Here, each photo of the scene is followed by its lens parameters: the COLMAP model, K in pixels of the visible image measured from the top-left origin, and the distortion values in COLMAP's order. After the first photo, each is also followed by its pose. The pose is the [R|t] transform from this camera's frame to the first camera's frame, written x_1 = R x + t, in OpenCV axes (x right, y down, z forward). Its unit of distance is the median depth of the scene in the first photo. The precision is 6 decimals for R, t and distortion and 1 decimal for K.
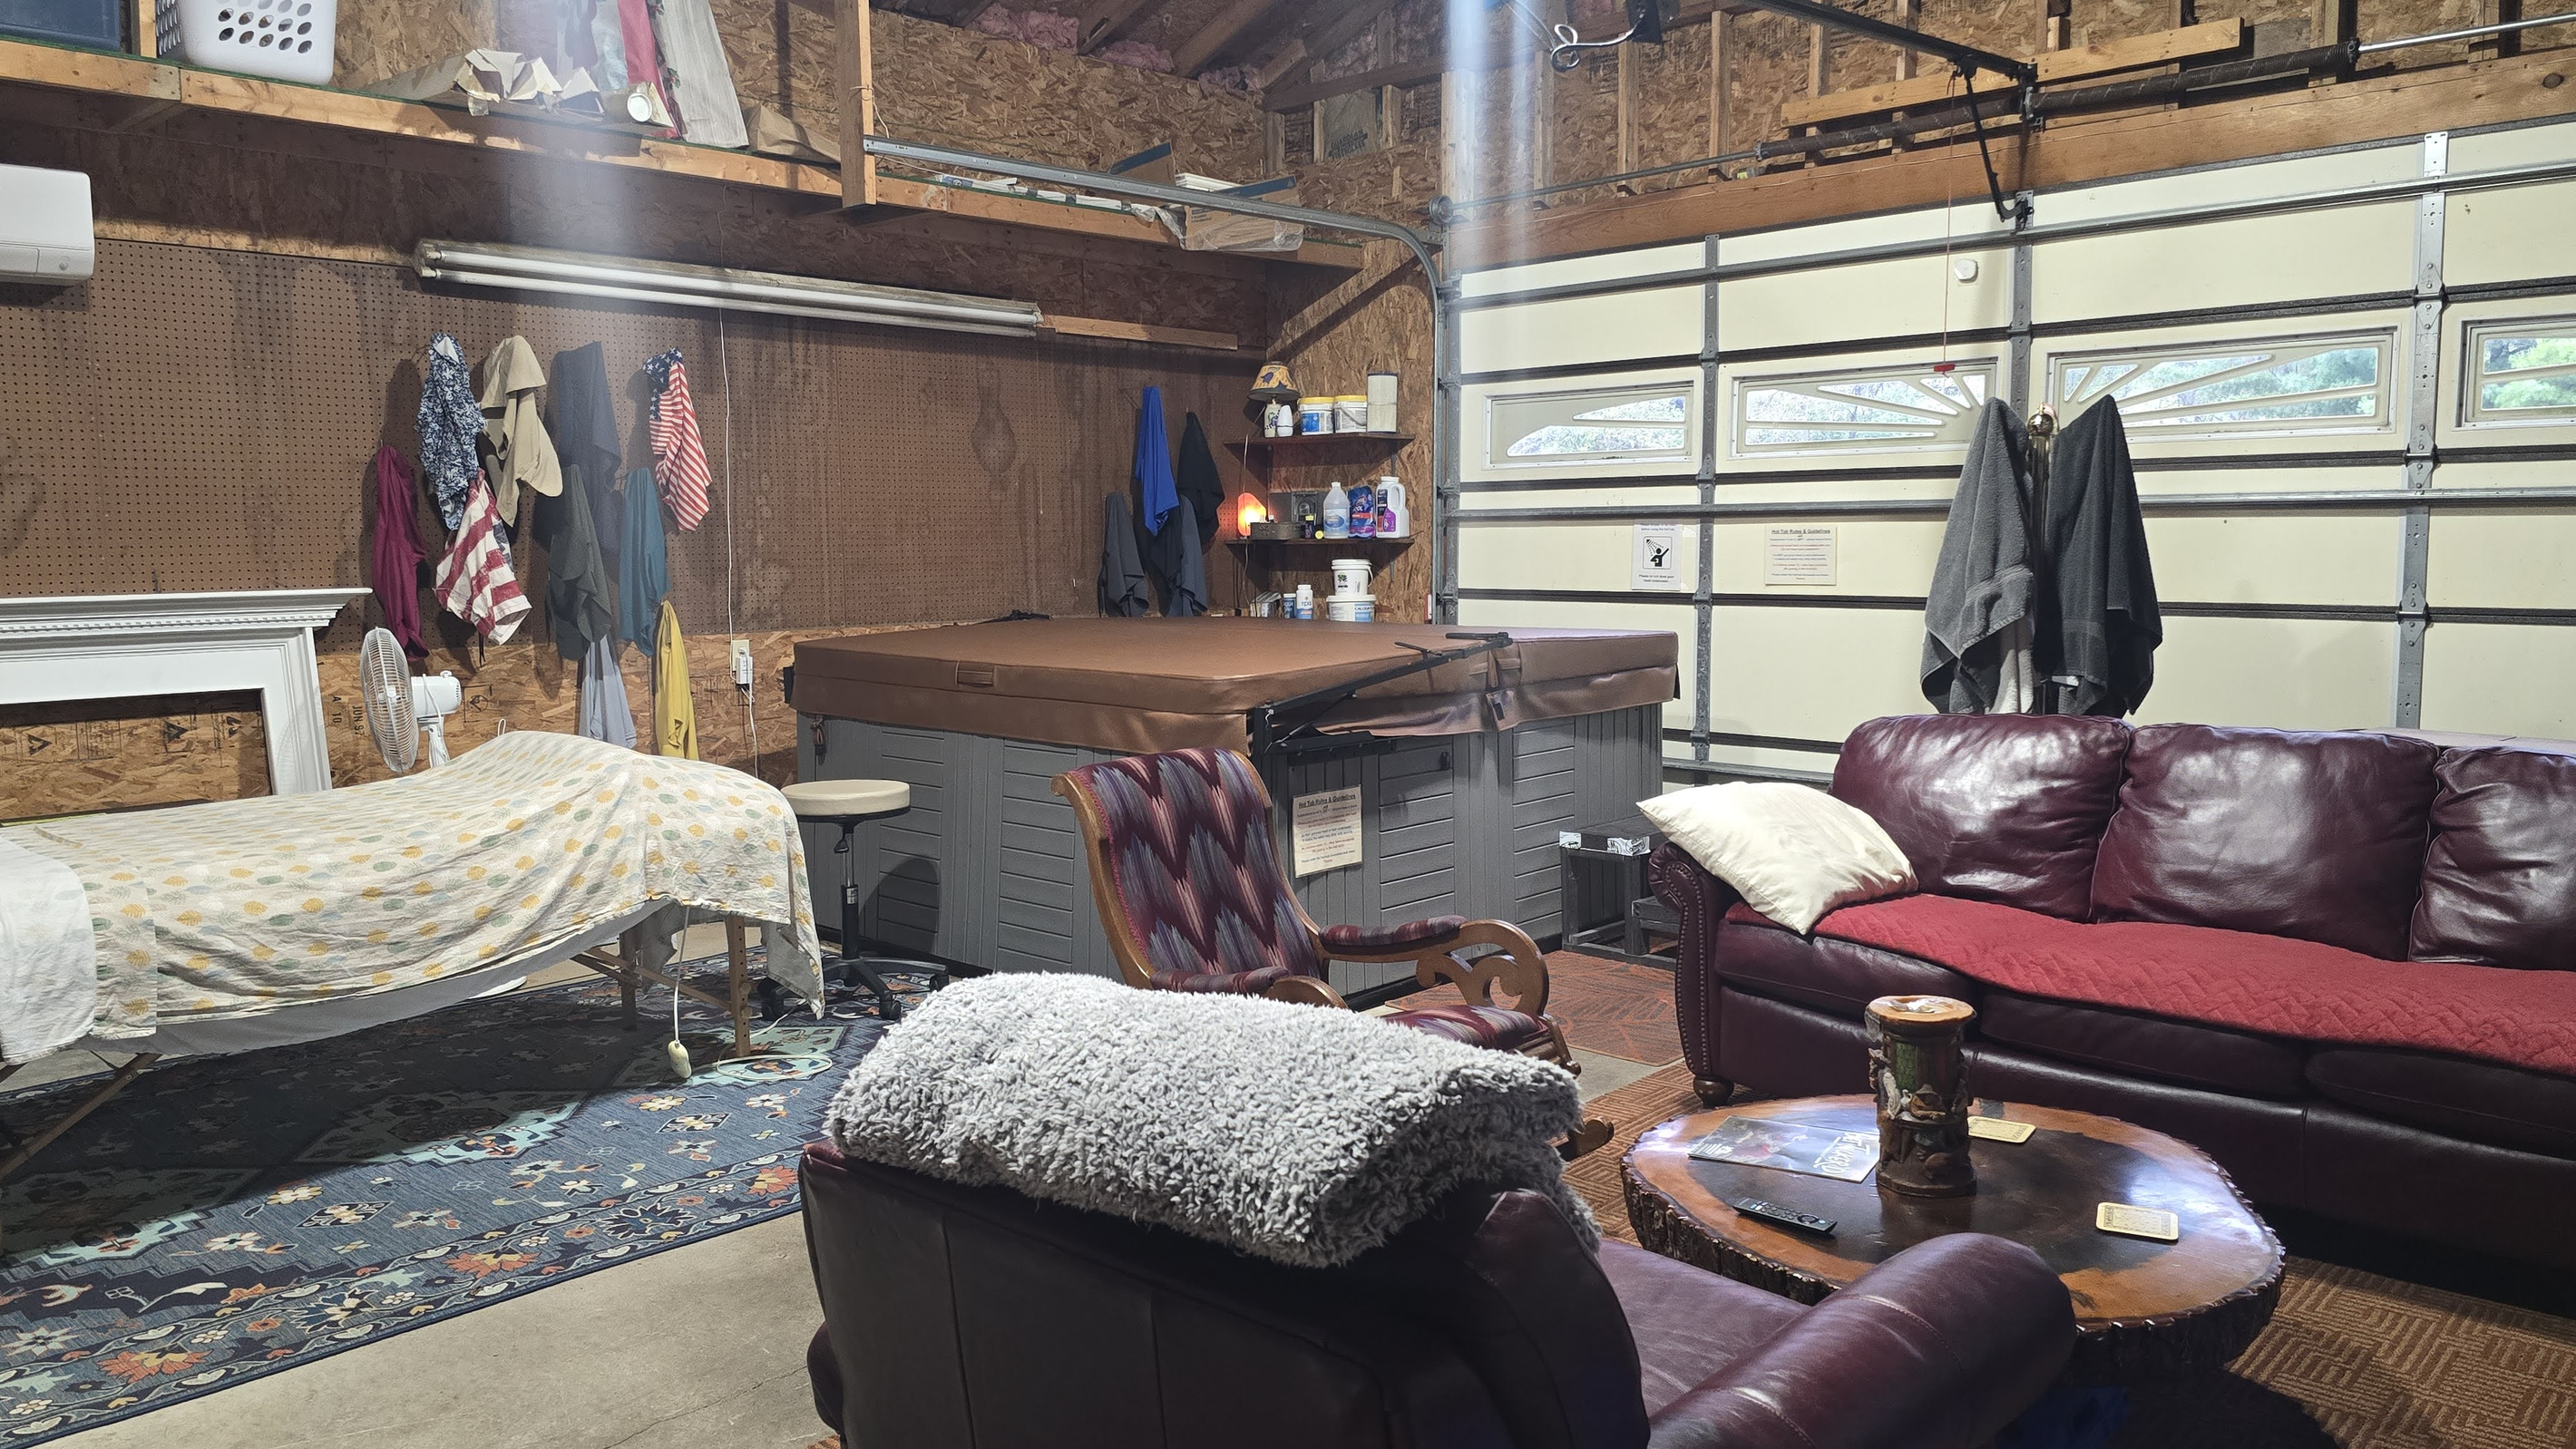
lens RADIAL K [[1832.8, 0, 1249.0], [0, 1832.8, 688.0], [0, 0, 1]] dist [0.069893, -0.063289]
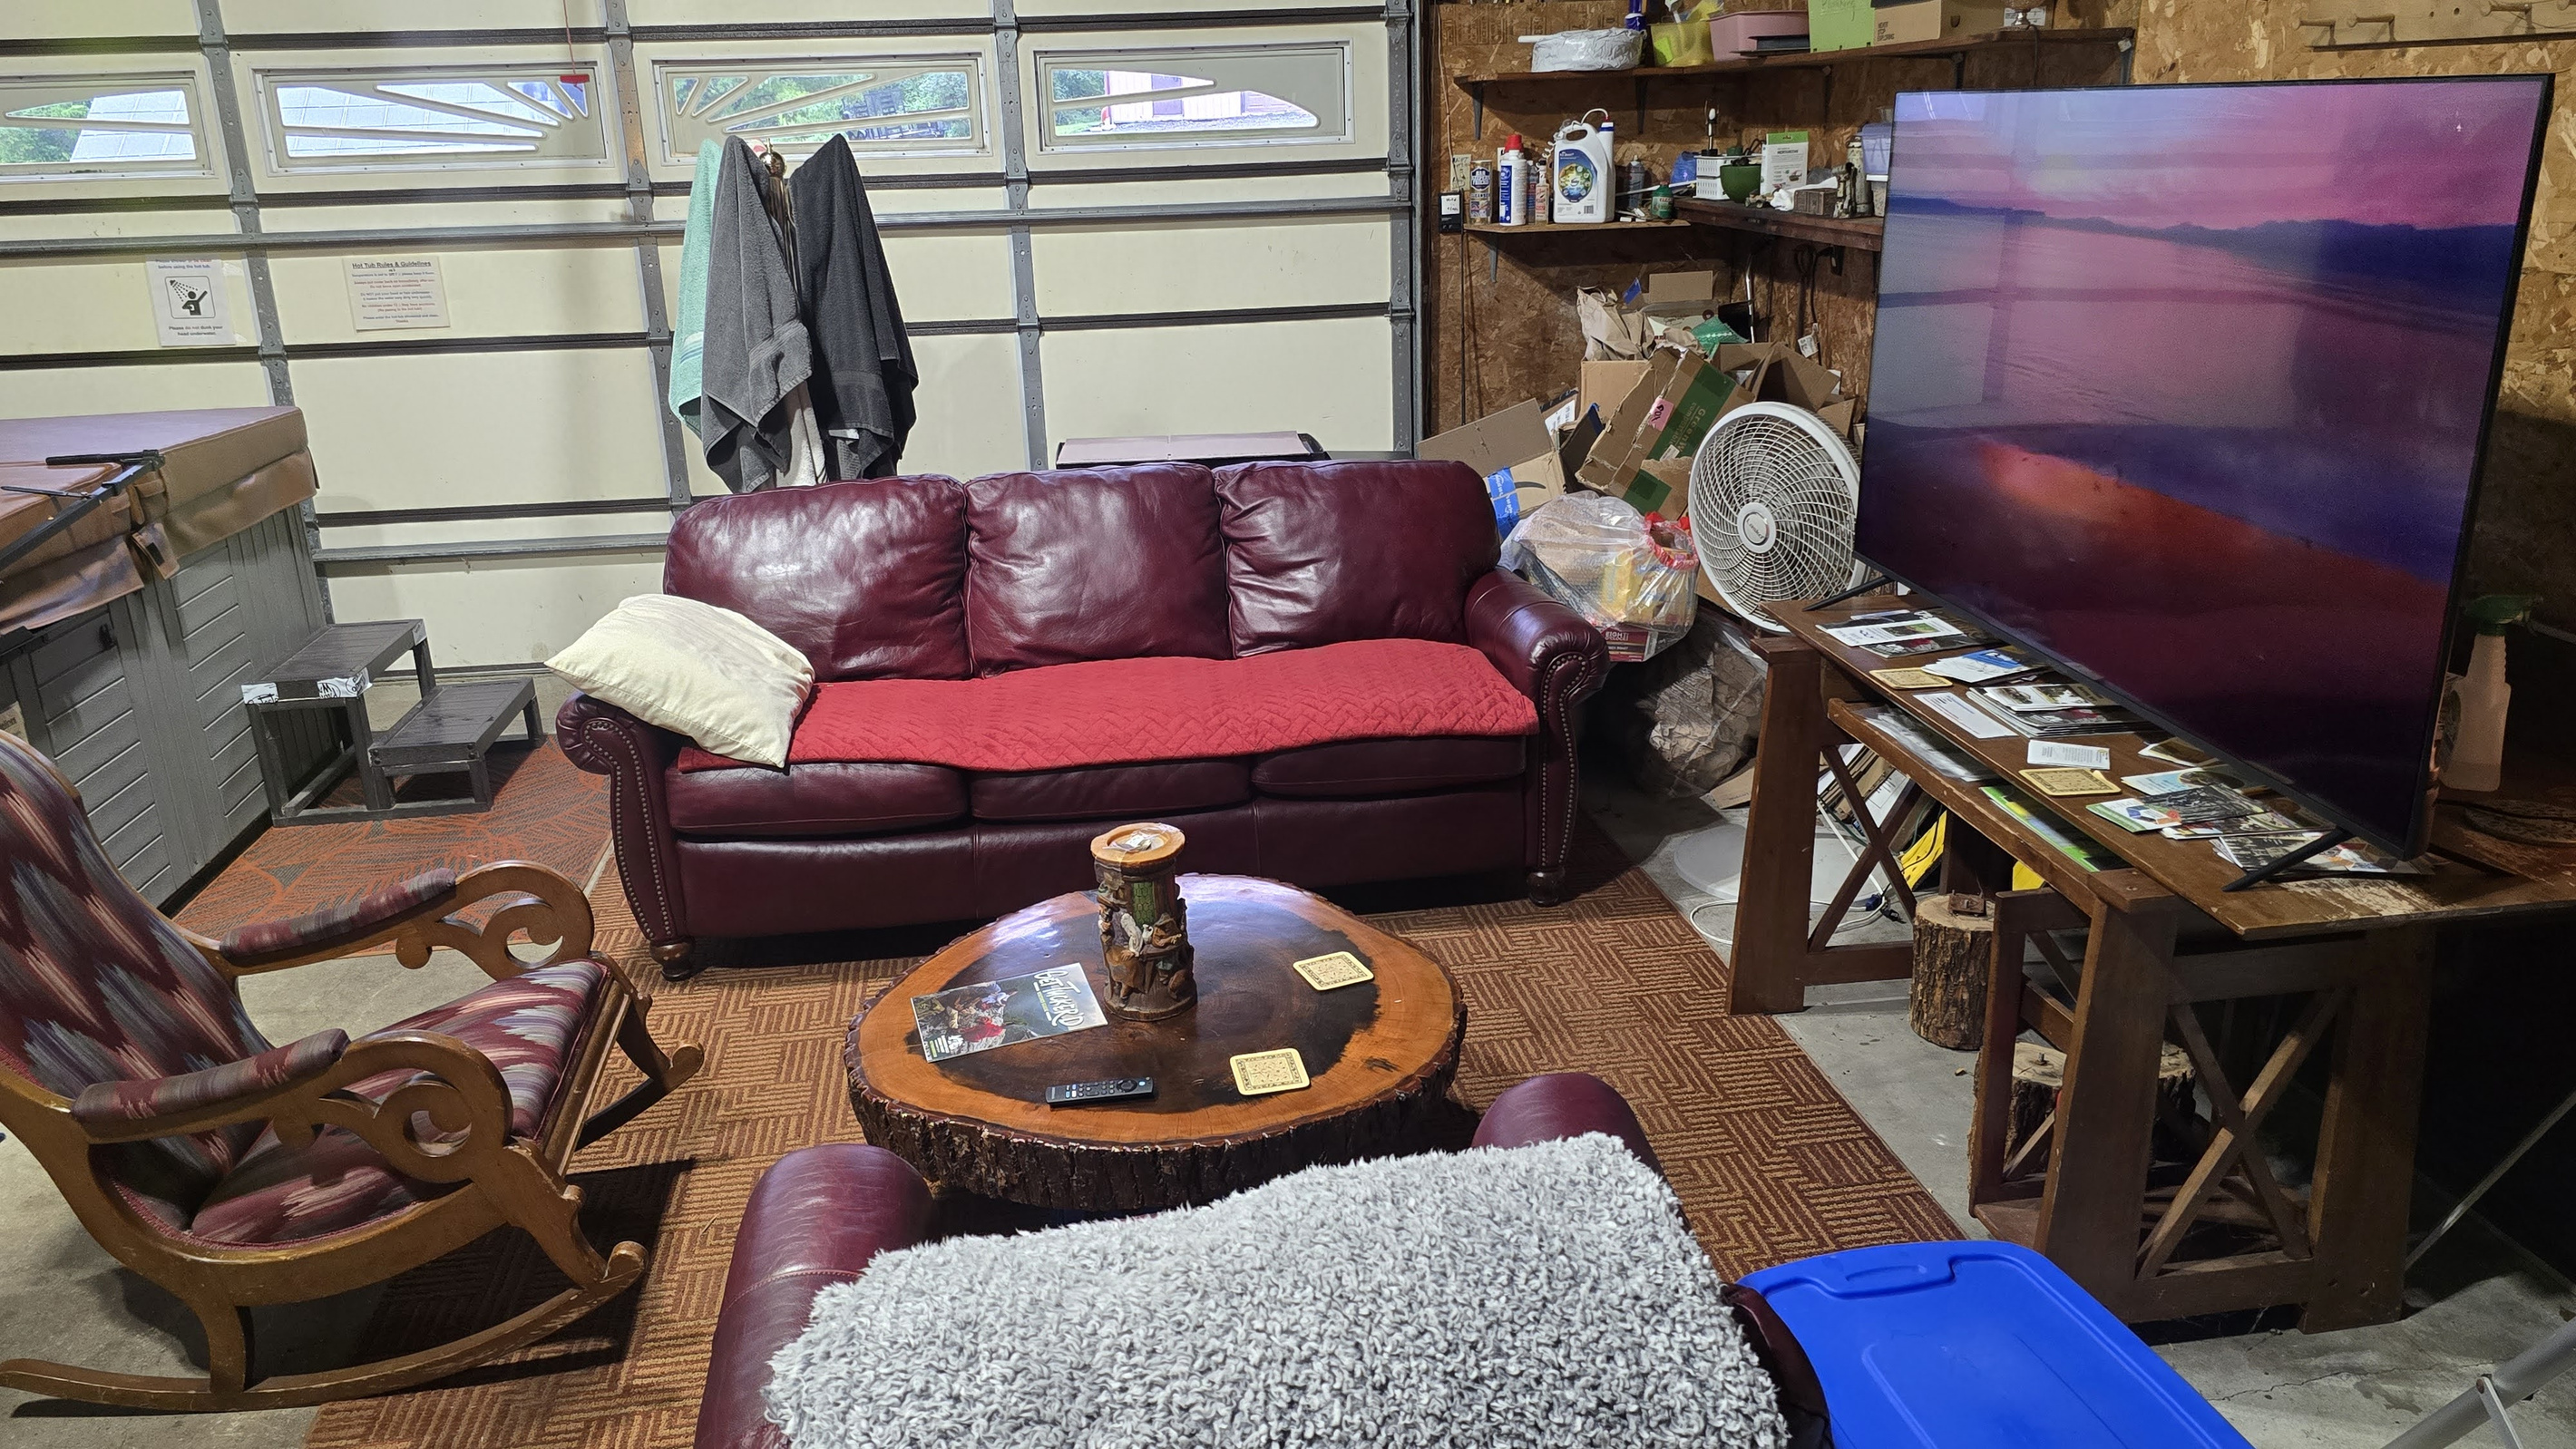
lens RADIAL K [[1819.7, 0, 1291.1], [0, 1819.7, 712.2], [0, 0, 1]] dist [0.066205, -0.080956]
pose [[0.616166, -0.245623, 0.748337, -0.204485], [0.090562, 0.965922, 0.242472, -0.085066], [-0.782392, -0.081632, 0.617413, 0.217072]]
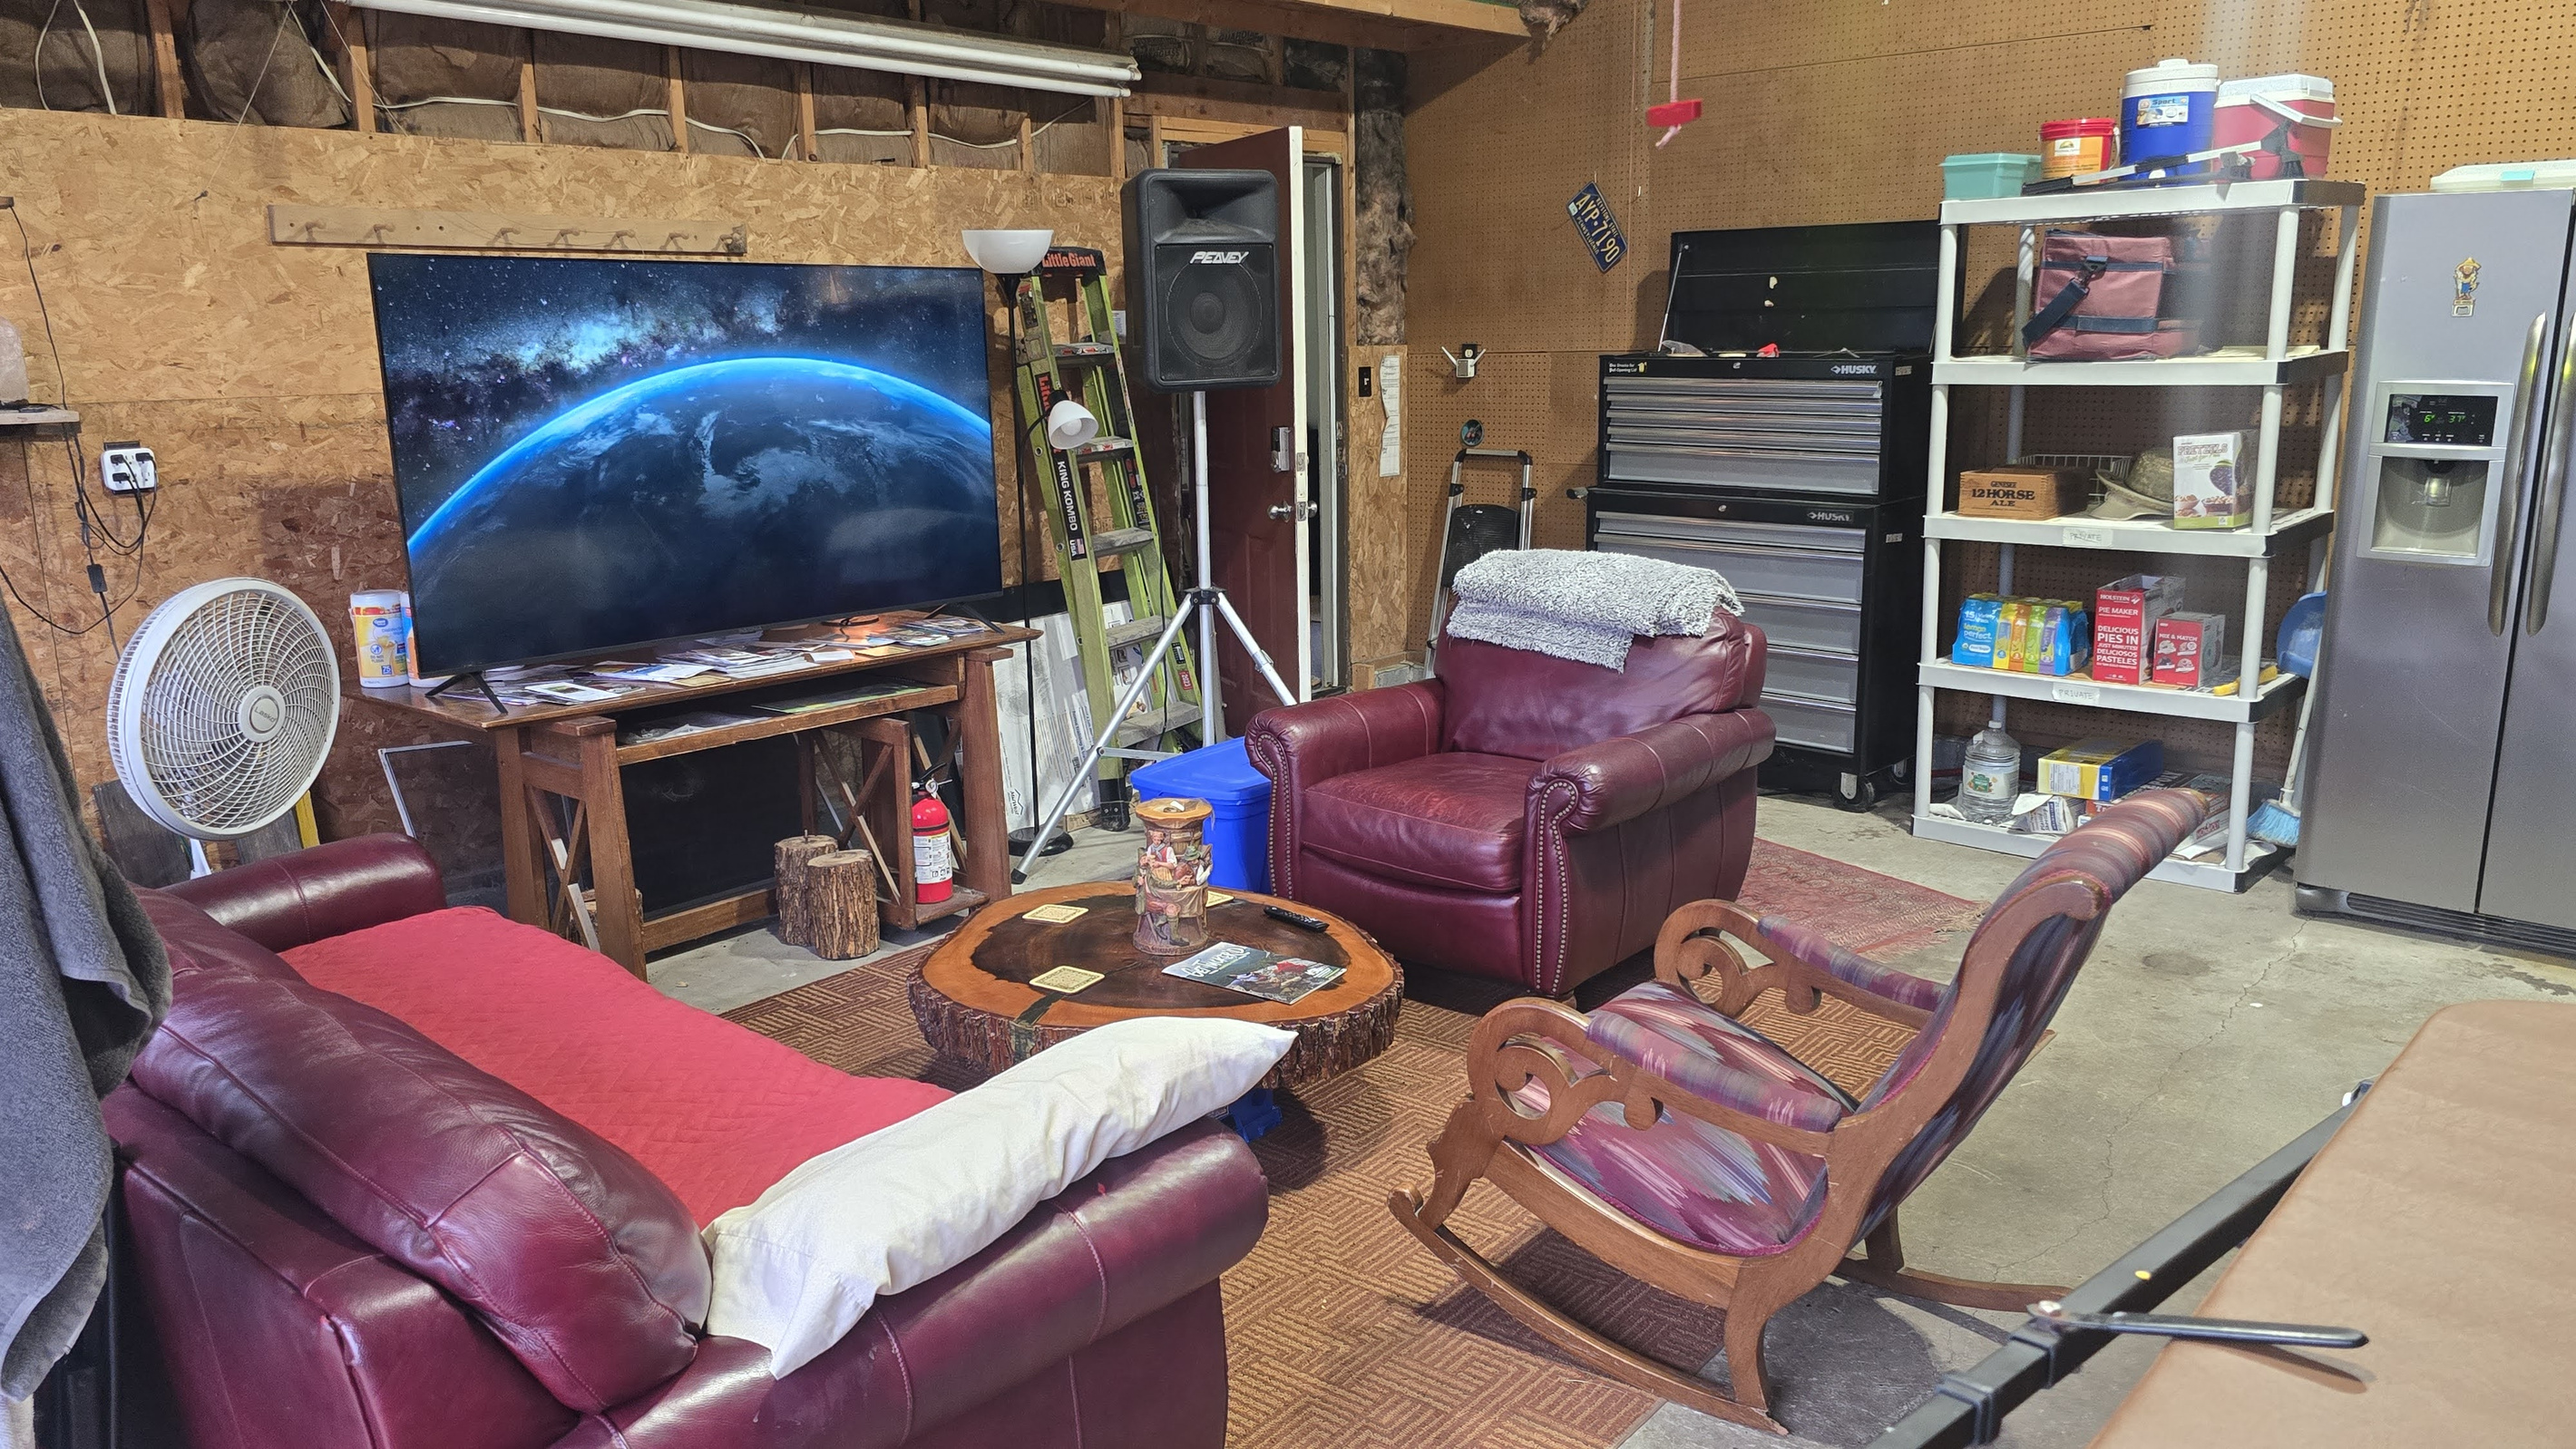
lens RADIAL K [[1849.9, 0, 1285.5], [0, 1849.9, 710.8], [0, 0, 1]] dist [0.074541, -0.069536]
pose [[-0.998119, 0.037768, -0.048297, 0.228348], [0.021899, 0.955387, 0.294545, -0.171039], [0.057267, 0.292934, -0.954416, 1.442161]]
